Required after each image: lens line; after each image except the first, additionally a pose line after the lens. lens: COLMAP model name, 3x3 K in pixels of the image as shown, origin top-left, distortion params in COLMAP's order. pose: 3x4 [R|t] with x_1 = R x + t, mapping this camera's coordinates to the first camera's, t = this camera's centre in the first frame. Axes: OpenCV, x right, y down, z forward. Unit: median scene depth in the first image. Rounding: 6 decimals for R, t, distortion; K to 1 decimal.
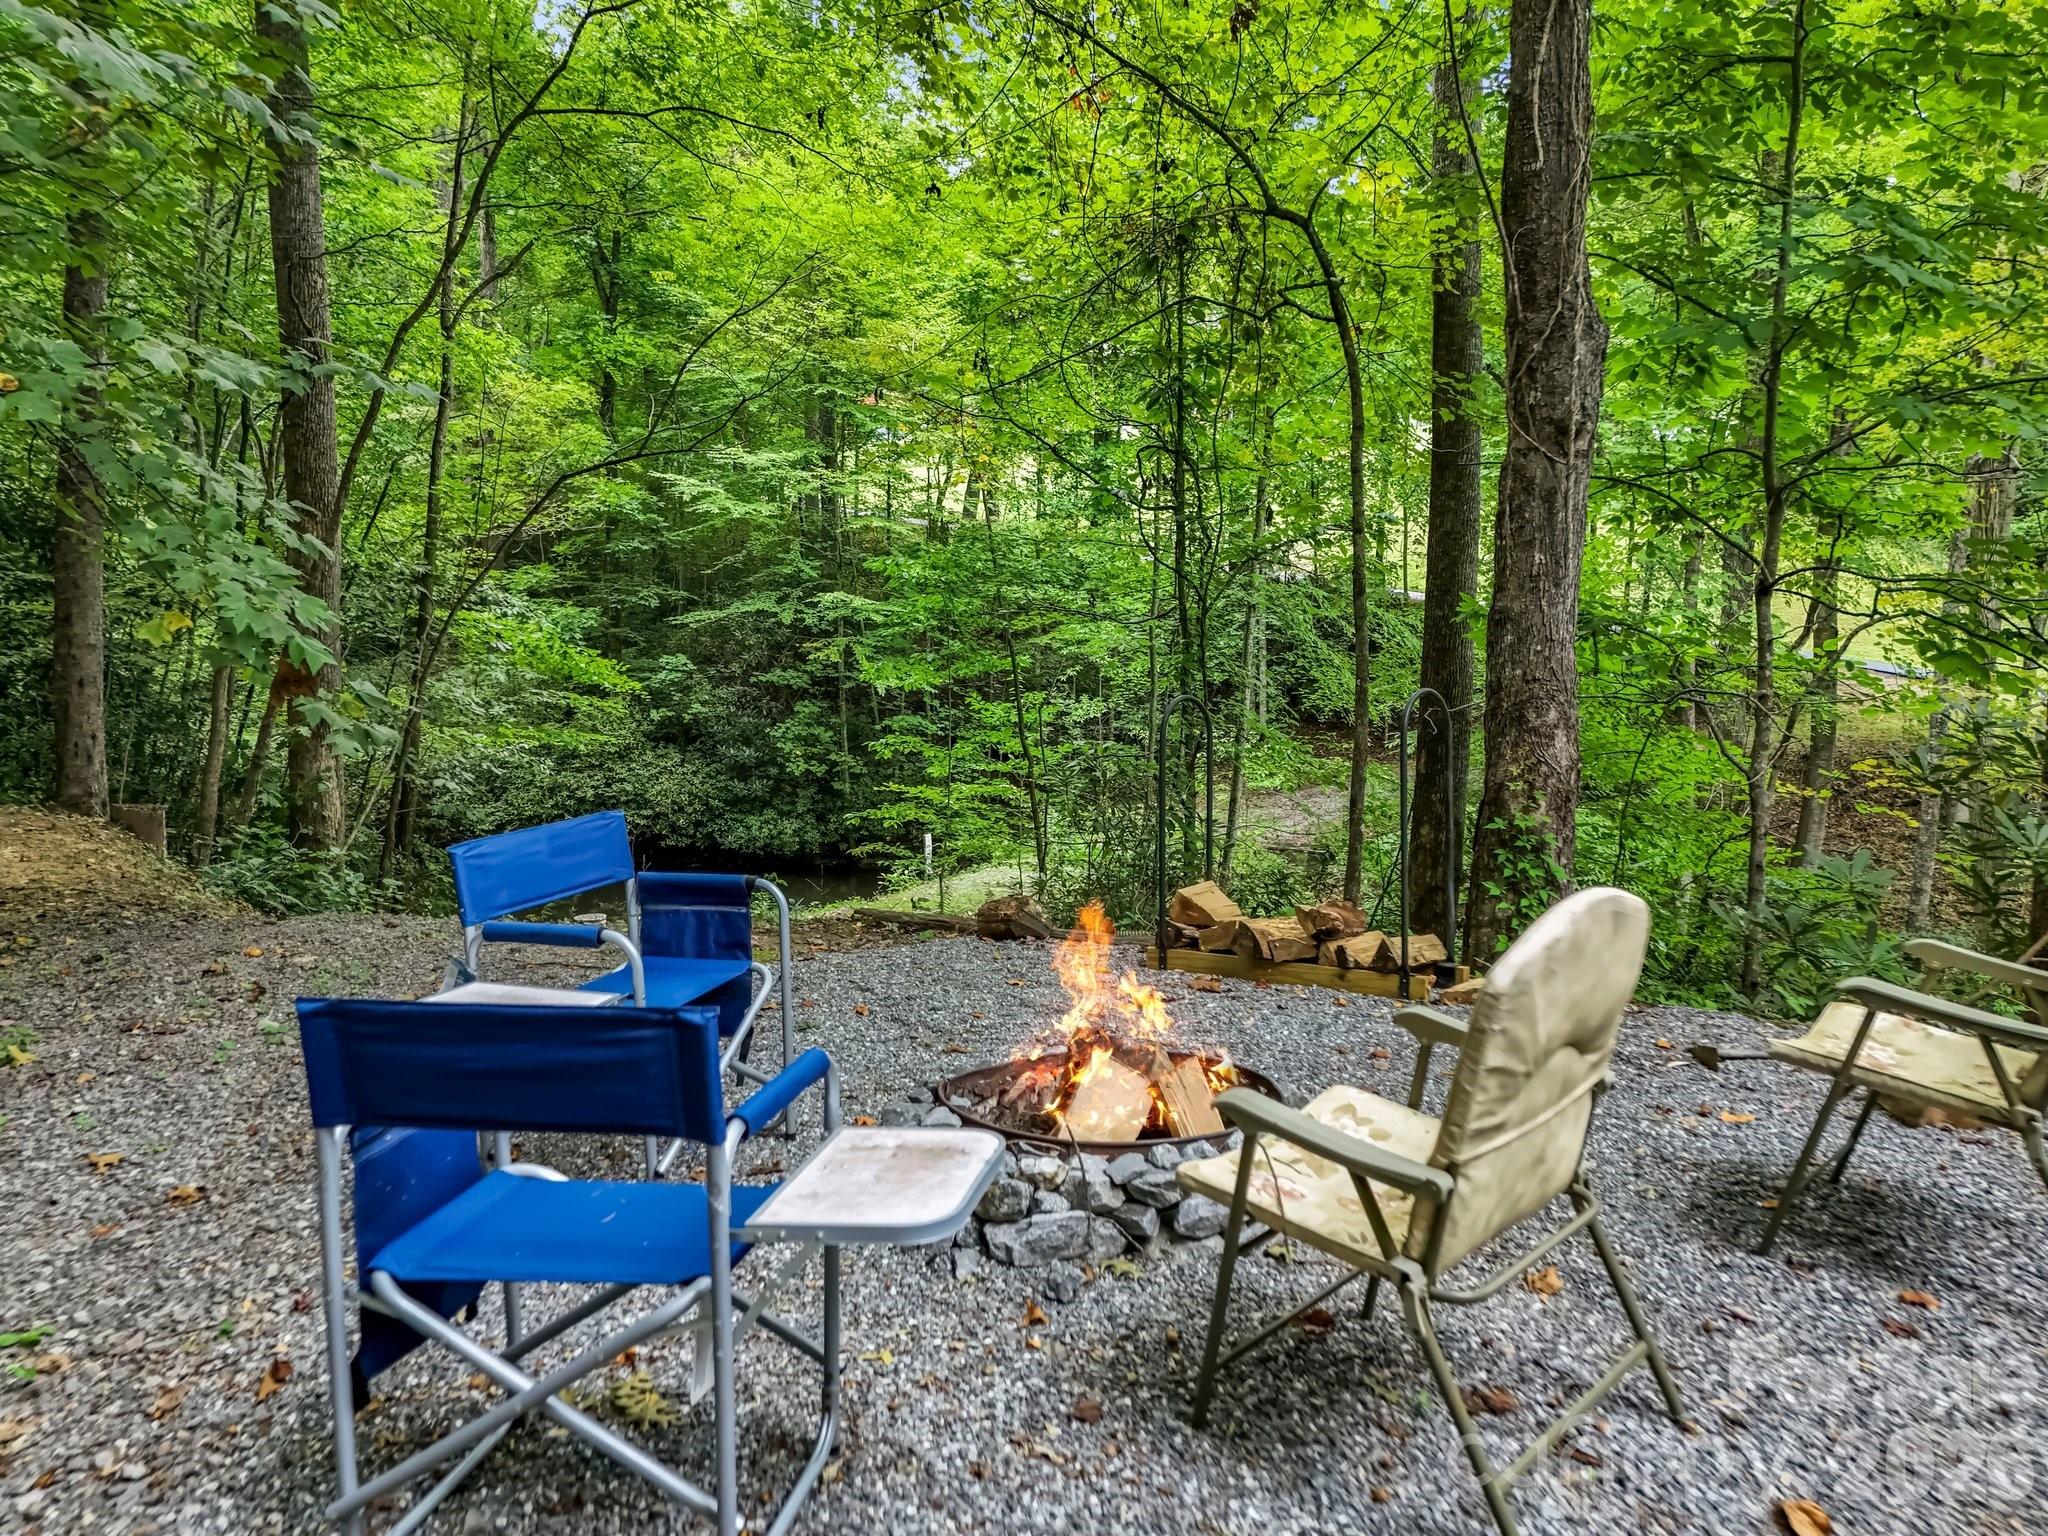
lens RADIAL K [[1431.8, 0, 1027.8], [0, 1431.8, 768.9], [0, 0, 1]] dist [0.002374, 0.000025]
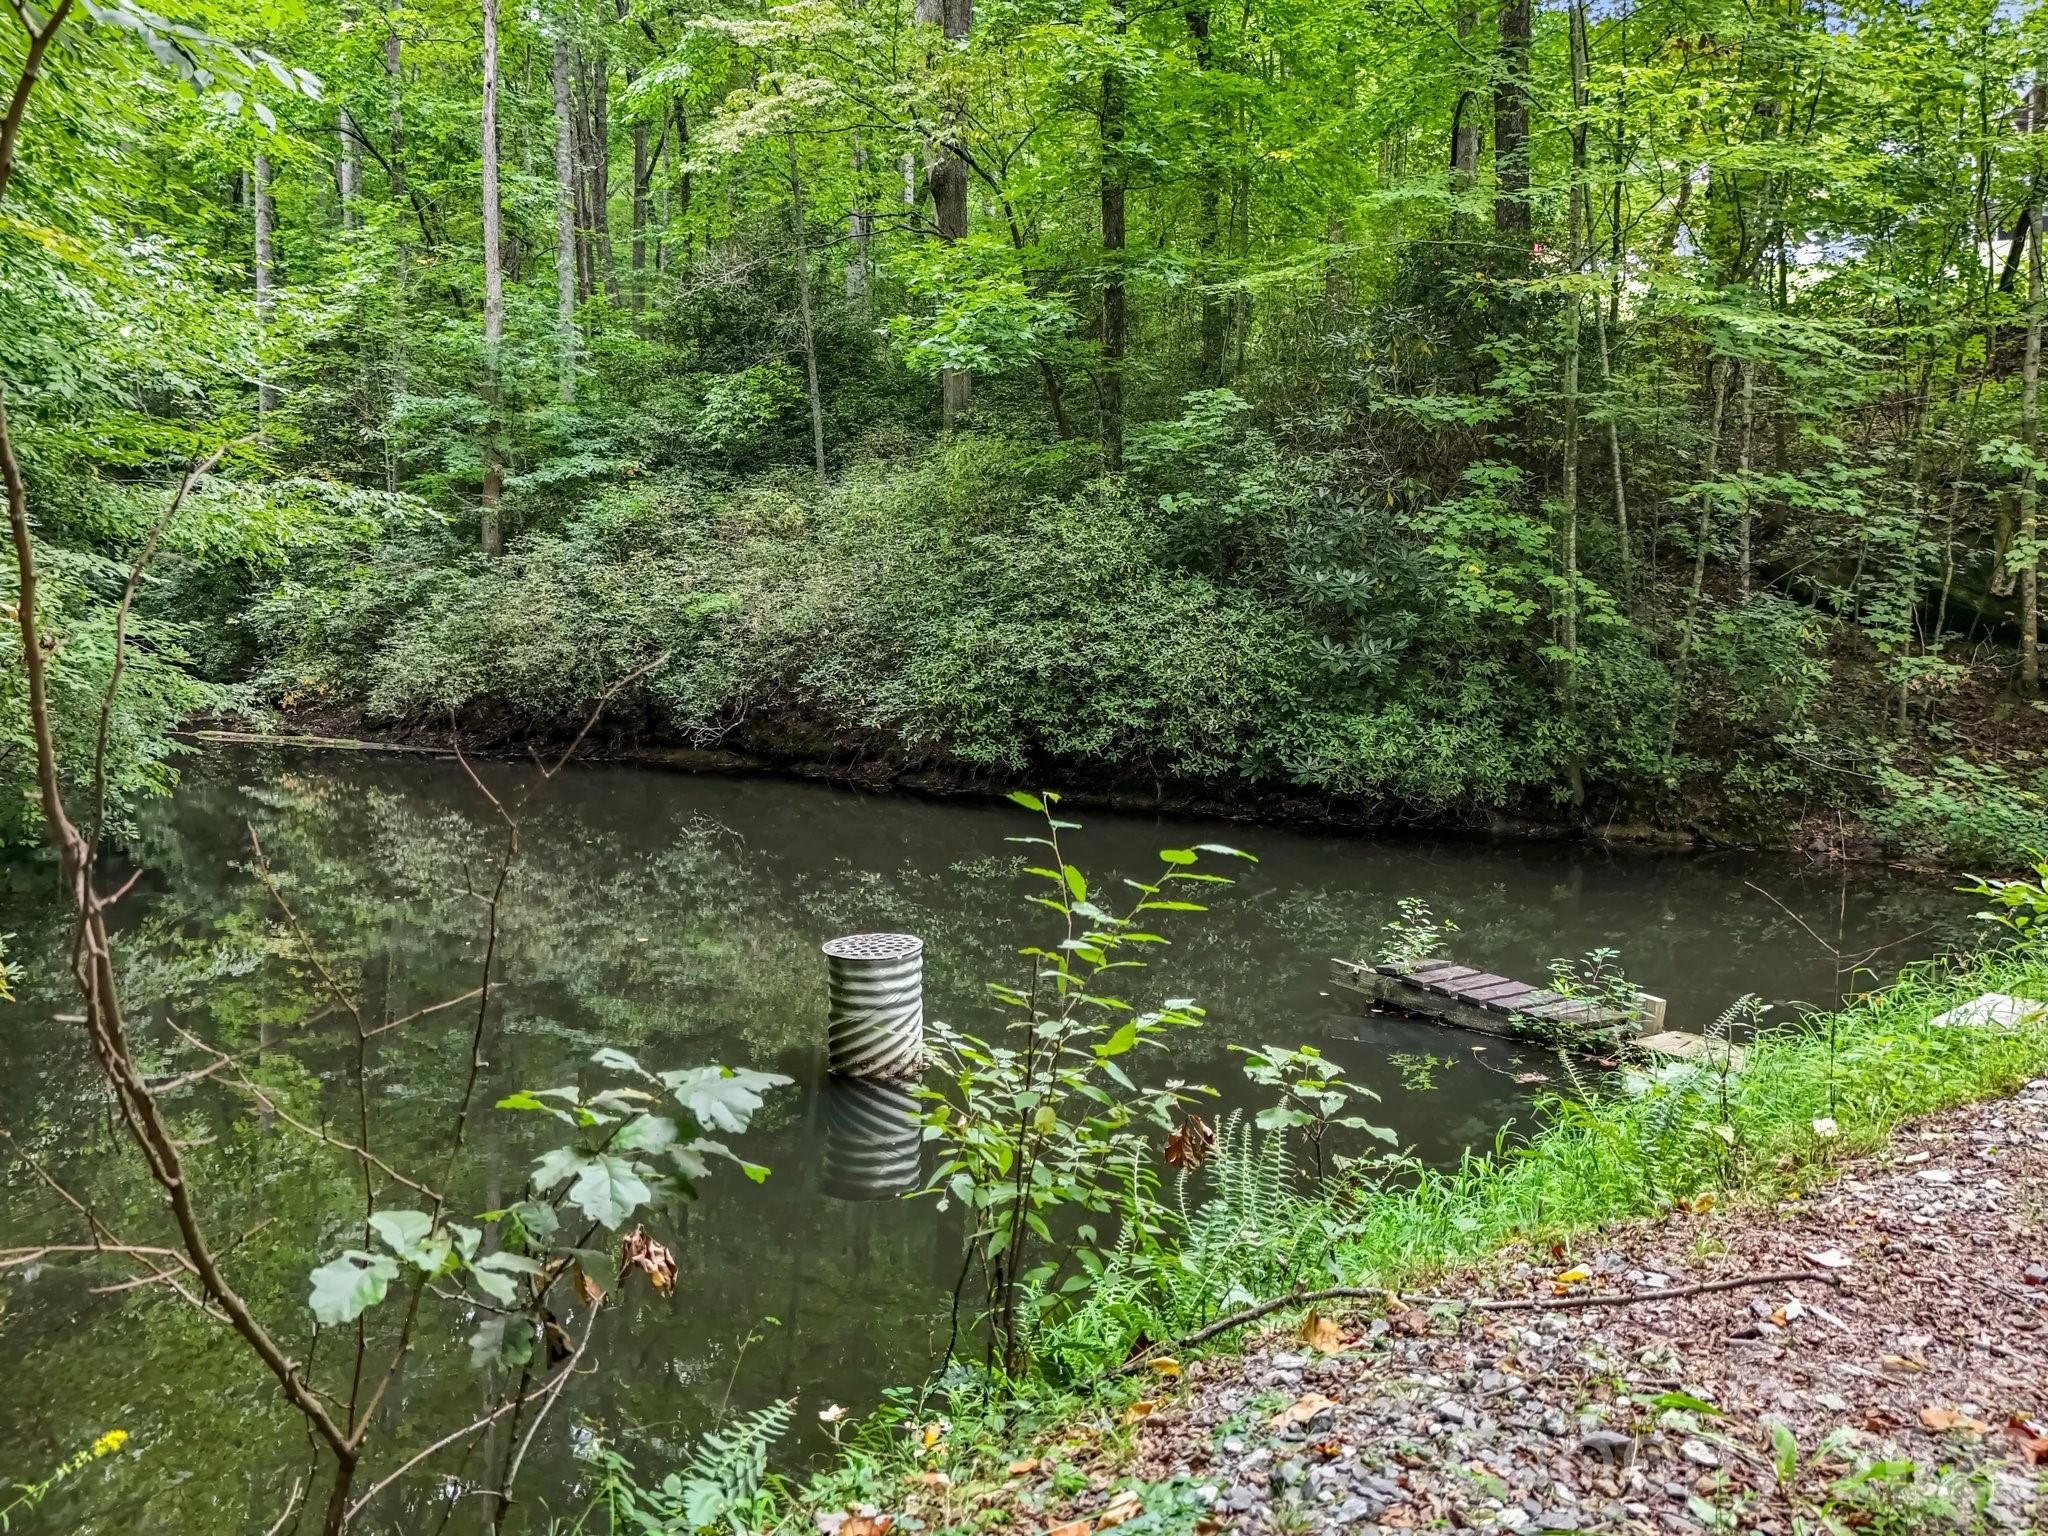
lens RADIAL K [[1431.8, 0, 1027.4], [0, 1431.8, 768.1], [0, 0, 1]] dist [0.002374, 0.000025]
pose [[0.920603, 0.042669, -0.388162, -0.108683], [-0.017826, 0.997568, 0.067379, 0.020142], [0.390094, -0.055110, 0.919125, 0.521678]]
